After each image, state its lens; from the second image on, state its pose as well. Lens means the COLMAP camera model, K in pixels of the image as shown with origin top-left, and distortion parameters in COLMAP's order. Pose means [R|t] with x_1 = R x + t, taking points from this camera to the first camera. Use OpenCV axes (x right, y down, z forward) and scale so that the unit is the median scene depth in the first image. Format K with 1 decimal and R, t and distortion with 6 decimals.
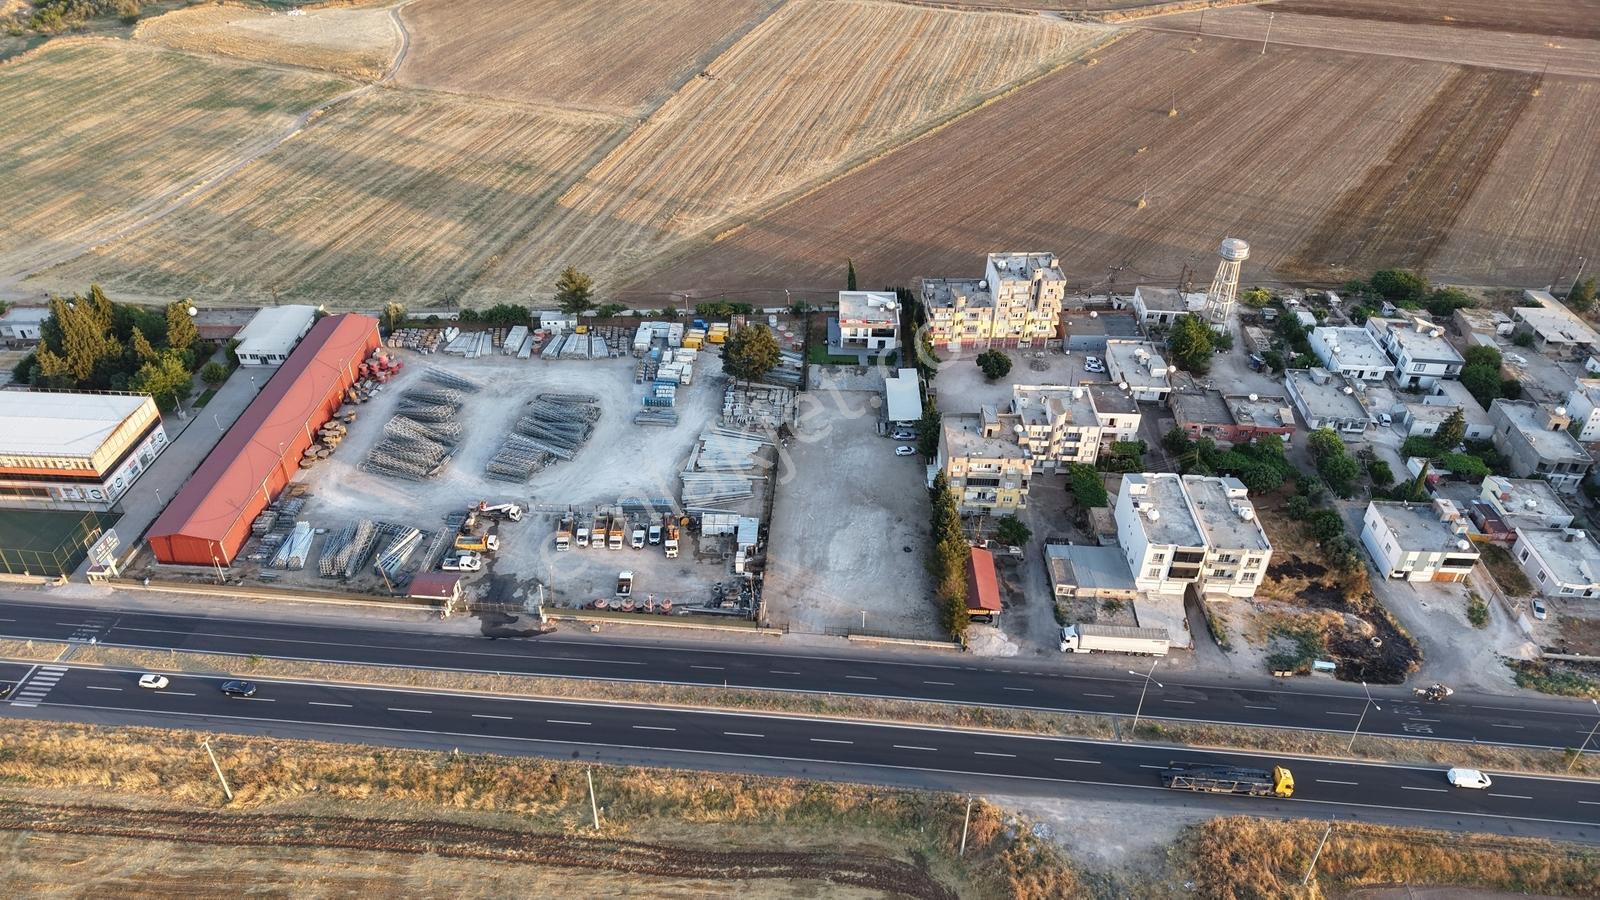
lens RADIAL K [[1069.8, 0, 804.0], [0, 1069.8, 450.8], [0, 0, 1]] dist [0.024116, -0.026375]
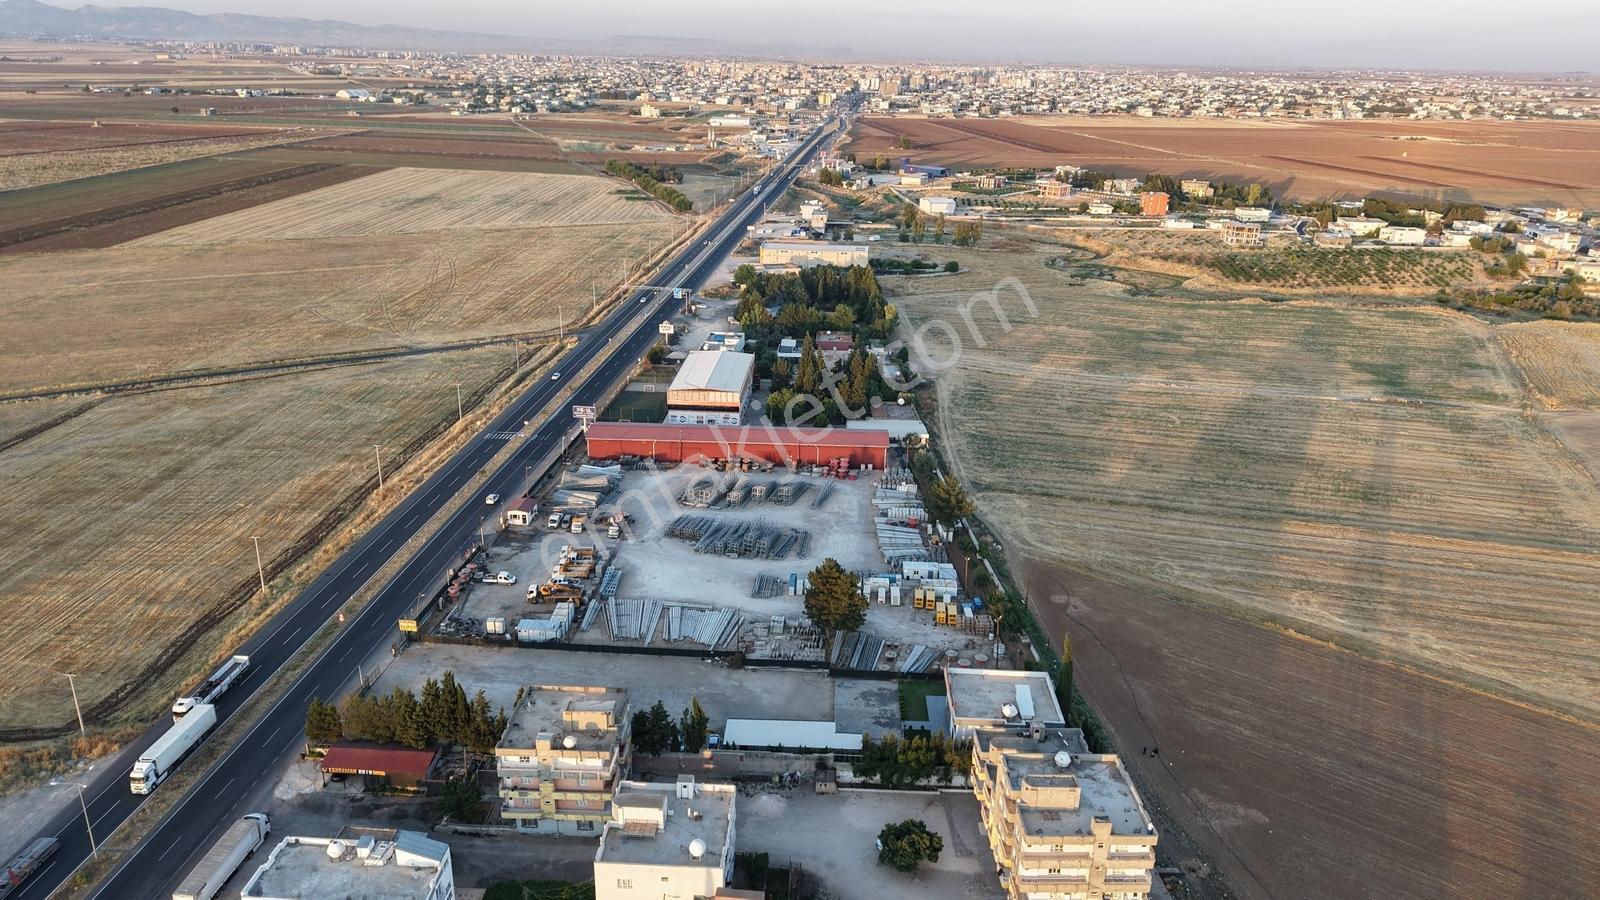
lens RADIAL K [[1069.8, 0, 798.4], [0, 1069.8, 447.6], [0, 0, 1]] dist [0.024116, -0.026375]
pose [[-0.012640, 0.326678, -0.945051, 0.672927], [-0.592914, 0.758597, 0.270156, -0.373257], [0.805167, 0.563749, 0.184103, 0.736420]]
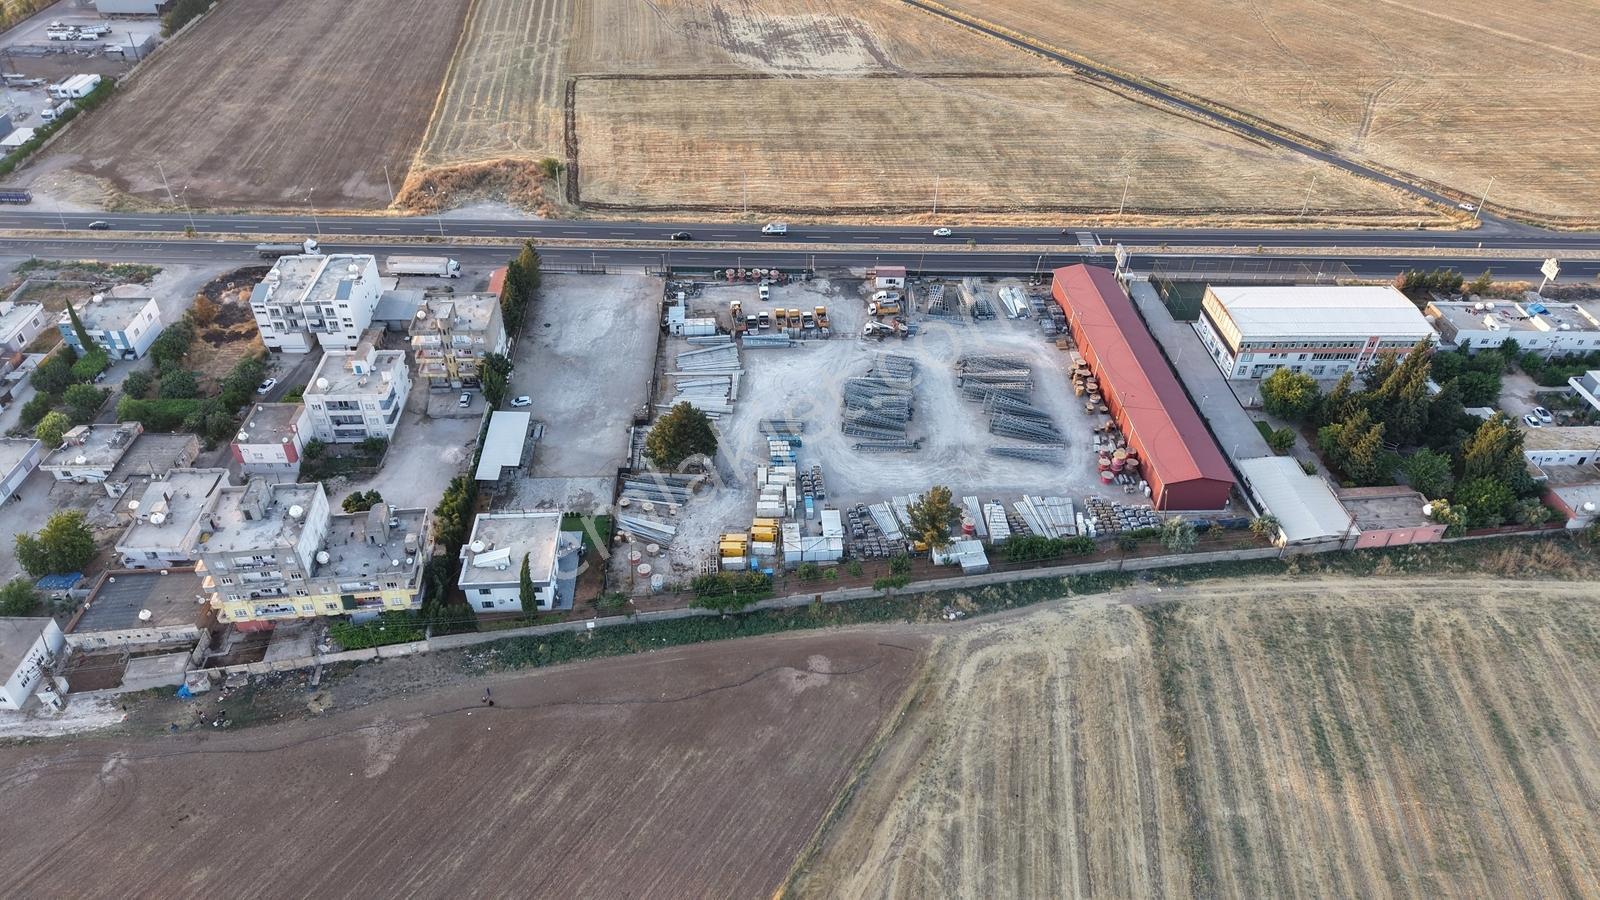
lens RADIAL K [[1069.8, 0, 791.0], [0, 1069.8, 444.2], [0, 0, 1]] dist [0.024116, -0.026375]
pose [[-0.996321, 0.019845, -0.083365, -0.064306], [-0.074164, 0.287697, 0.954845, -0.872039], [0.042933, 0.957516, -0.285167, 1.210970]]
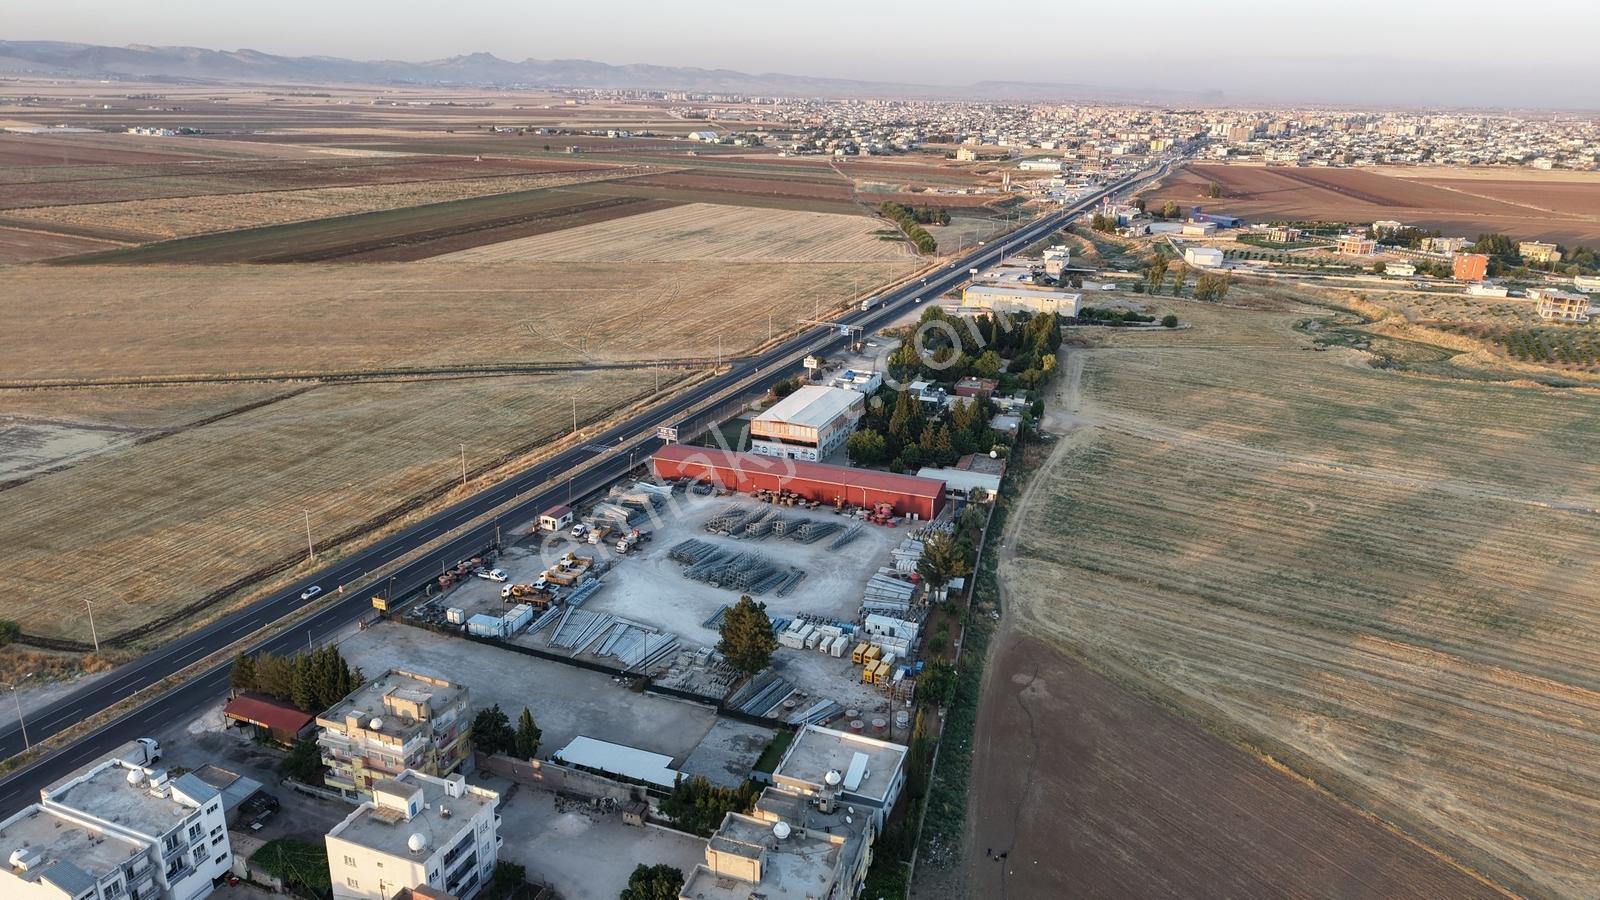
lens RADIAL K [[1069.8, 0, 796.9], [0, 1069.8, 449.0], [0, 0, 1]] dist [0.024116, -0.026375]
pose [[-0.327342, 0.274978, -0.904010, 0.616385], [-0.564748, 0.710103, 0.420492, -0.538985], [0.757567, 0.648182, -0.077153, 0.968053]]
